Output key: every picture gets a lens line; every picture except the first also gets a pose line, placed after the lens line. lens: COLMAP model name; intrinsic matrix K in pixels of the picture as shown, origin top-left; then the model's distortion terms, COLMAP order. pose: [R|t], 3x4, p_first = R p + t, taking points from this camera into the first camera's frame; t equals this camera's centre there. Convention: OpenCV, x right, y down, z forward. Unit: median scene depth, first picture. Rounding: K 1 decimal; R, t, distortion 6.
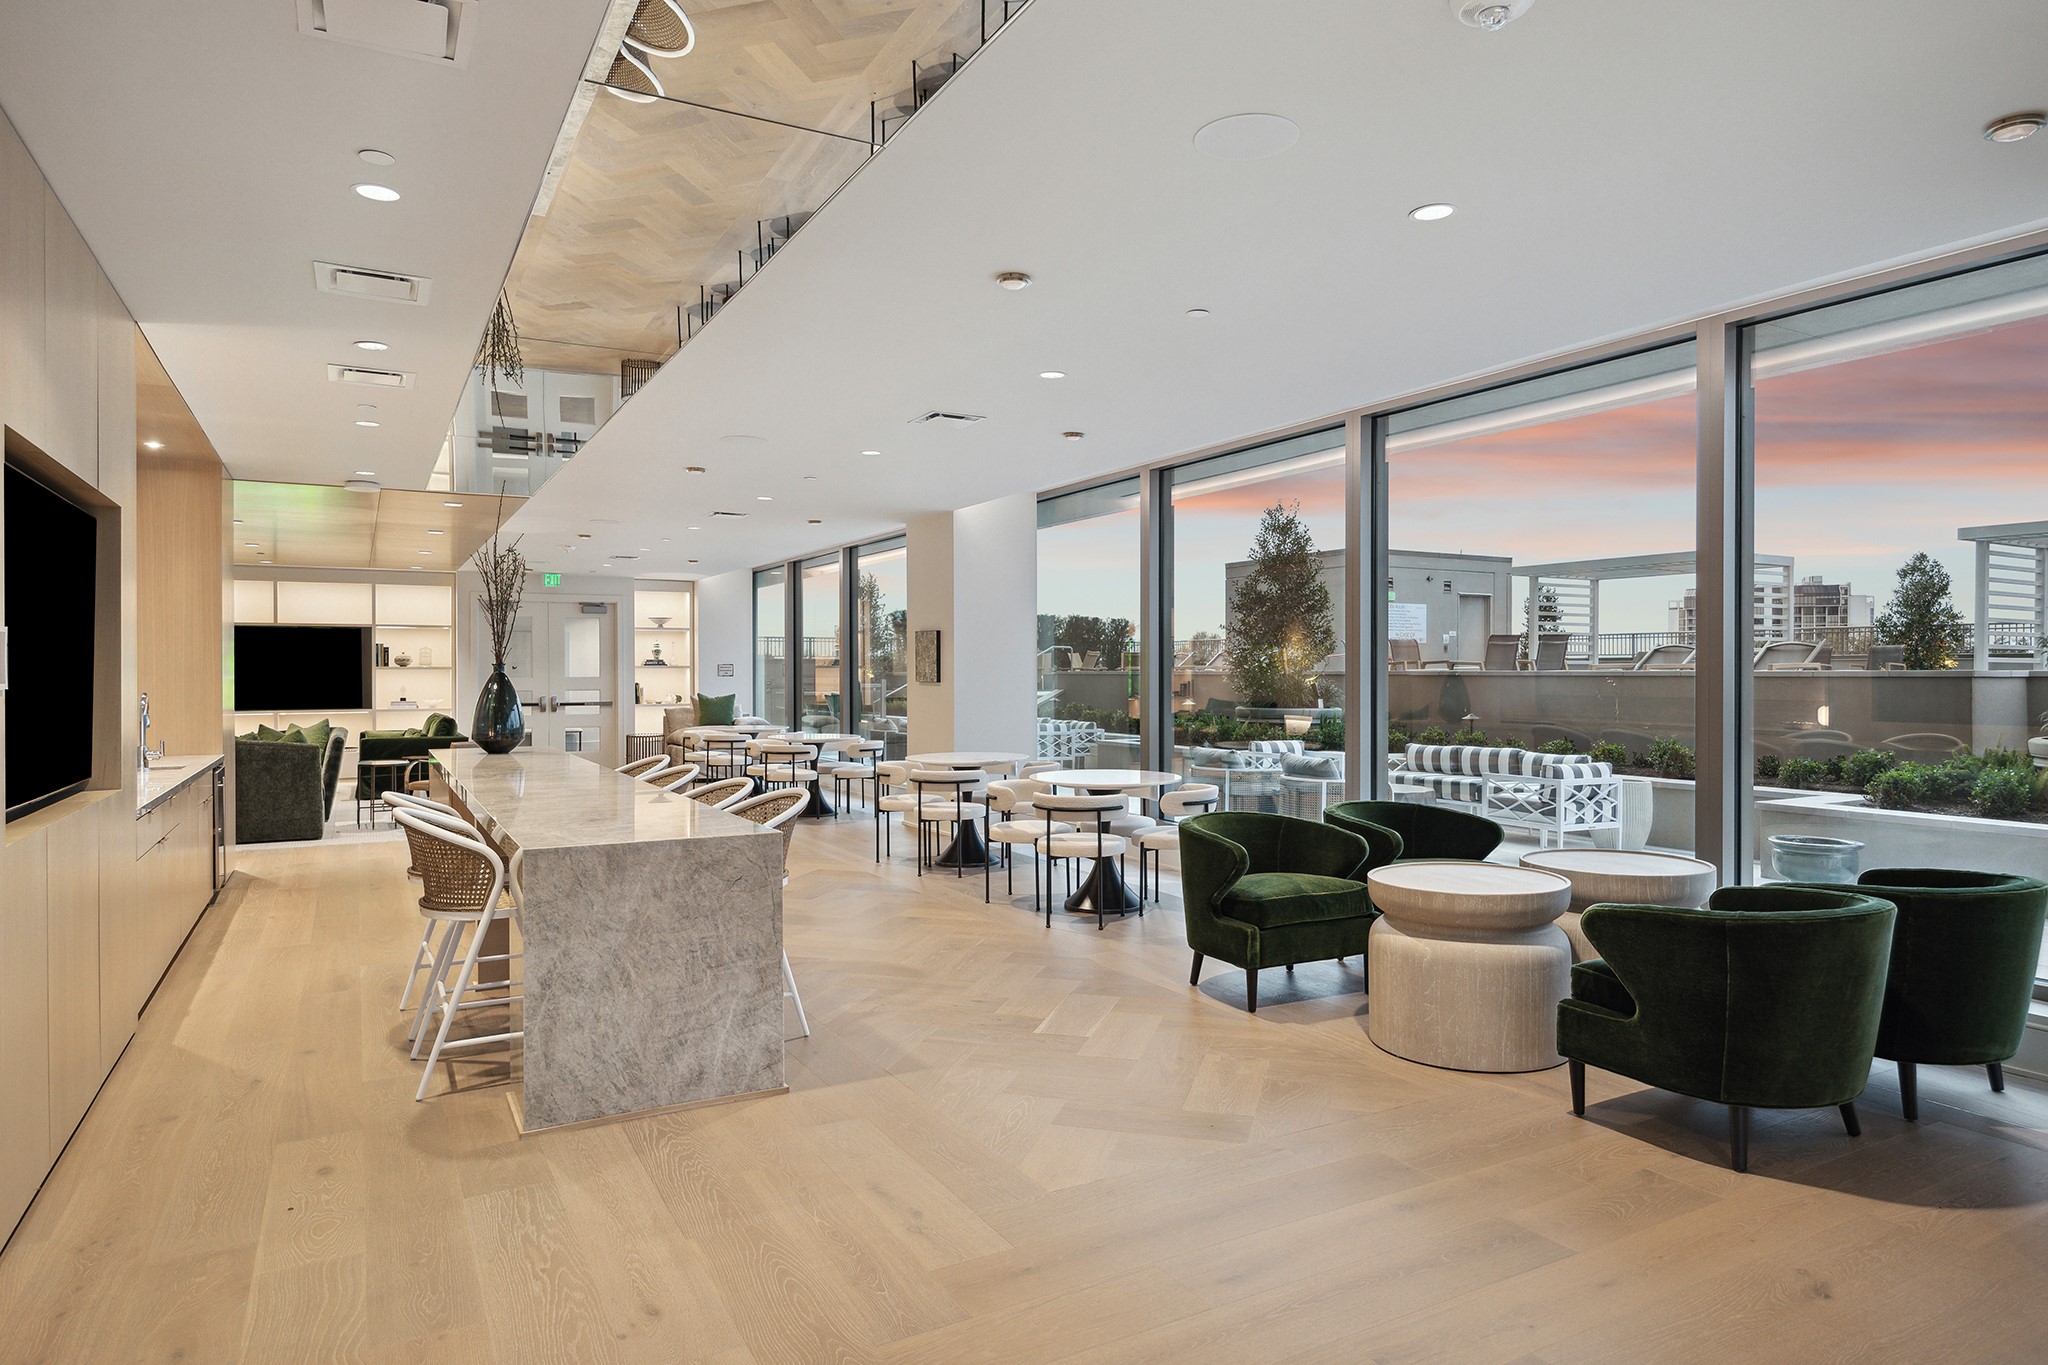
lens RADIAL K [[1217.9, 0, 1024.0], [0, 1217.9, 682.5], [0, 0, 1]] dist [0.002011, 0.000440]
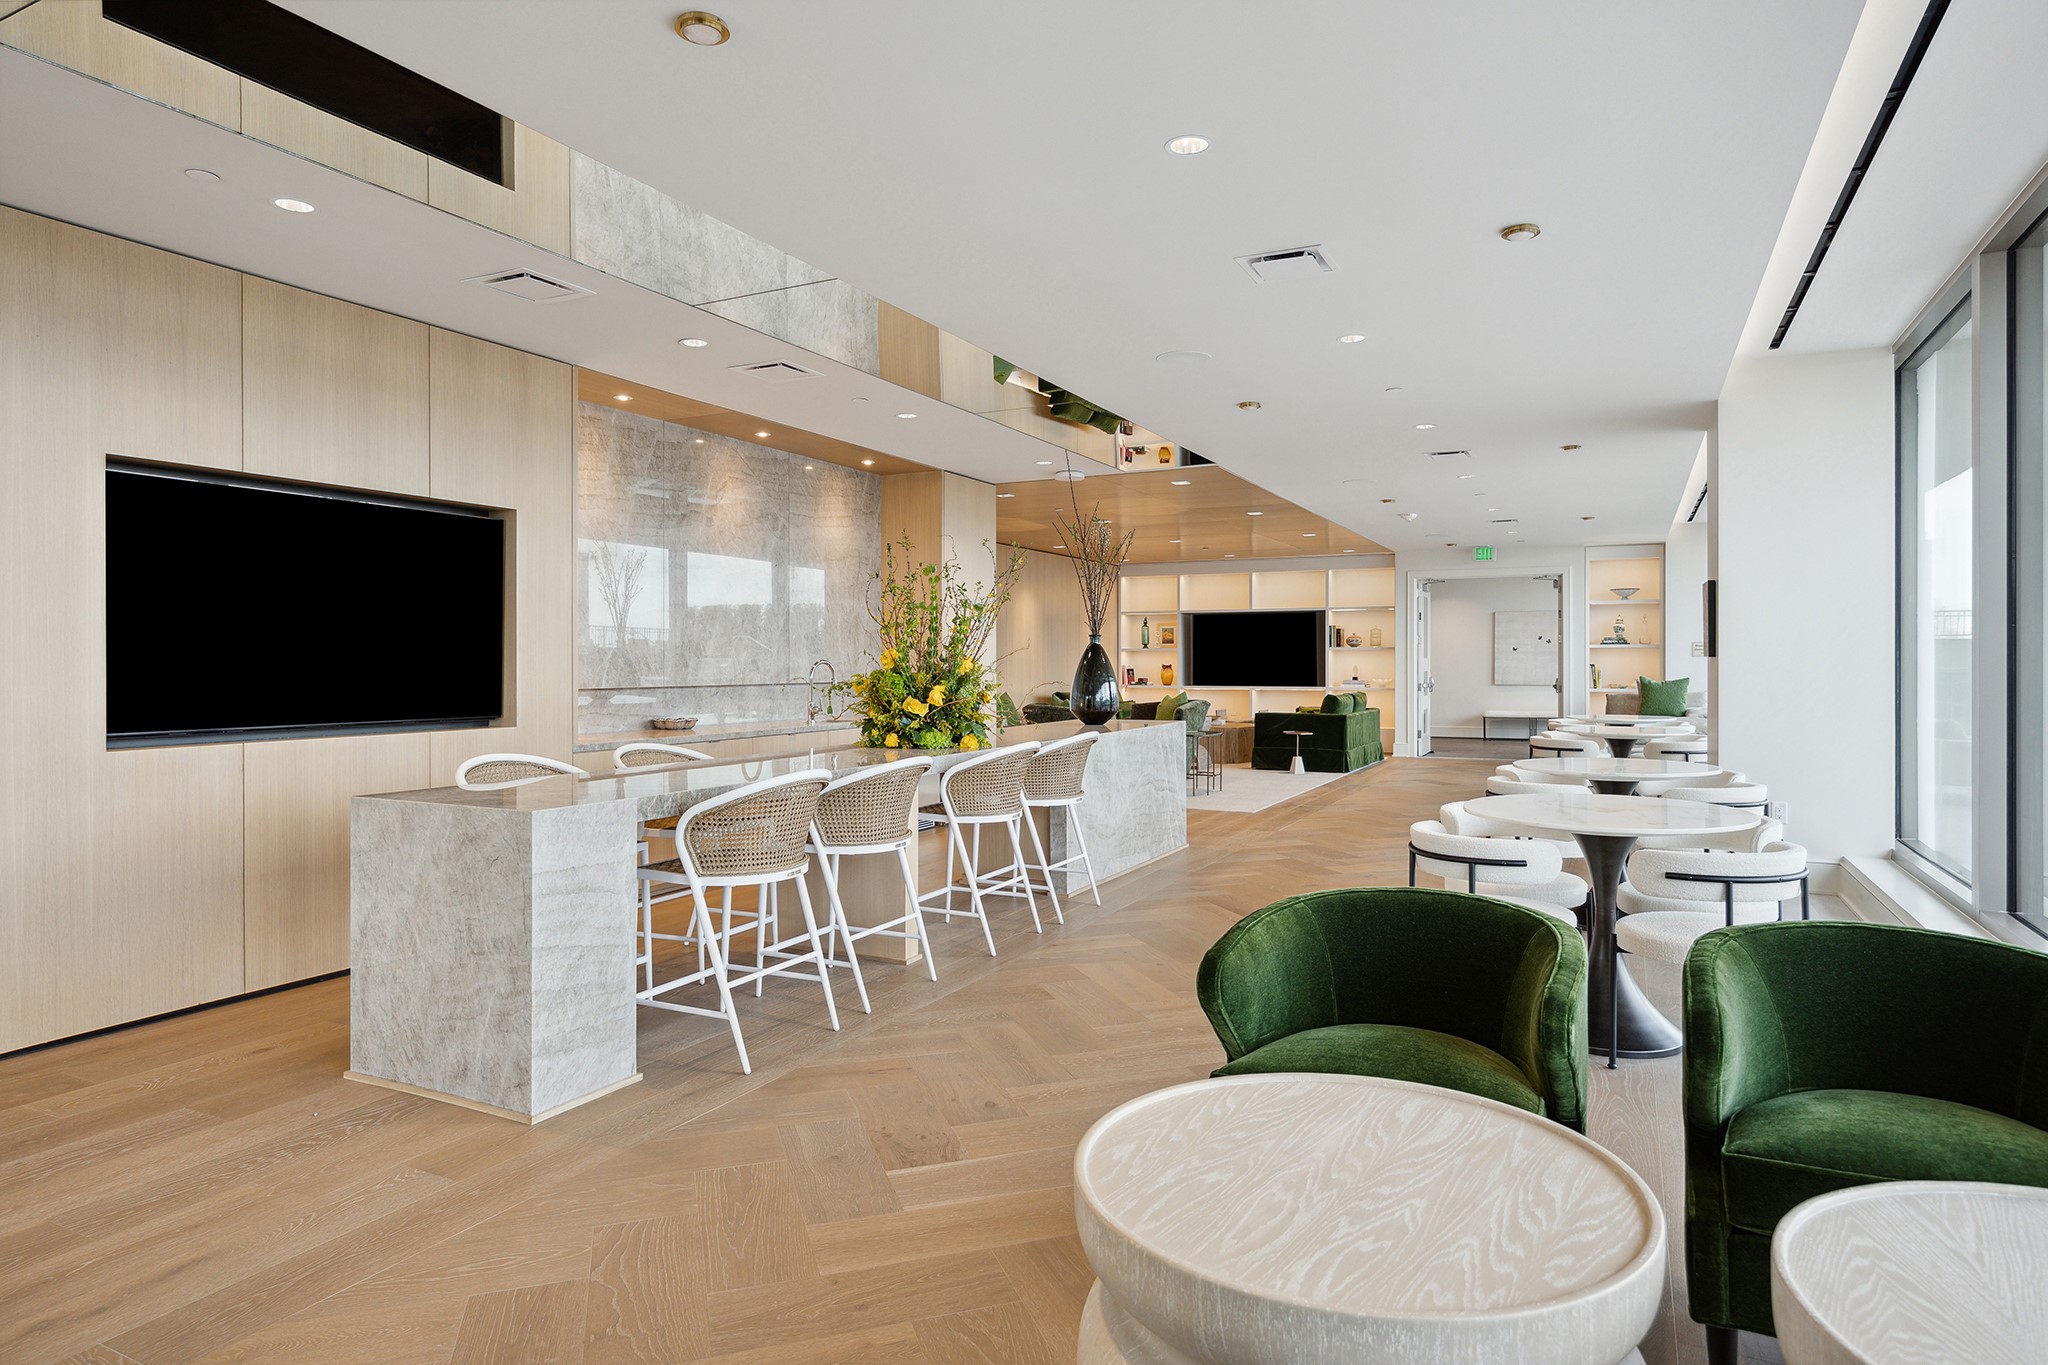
lens RADIAL K [[1170.1, 0, 1025.6], [0, 1170.1, 662.4], [0, 0, 1]] dist [0.000444, -0.000298]
pose [[0.563884, 0.002778, -0.825849, 0.658645], [-0.008085, 0.999965, -0.002156, 0.019190], [0.825814, 0.007893, 0.563887, 0.826355]]
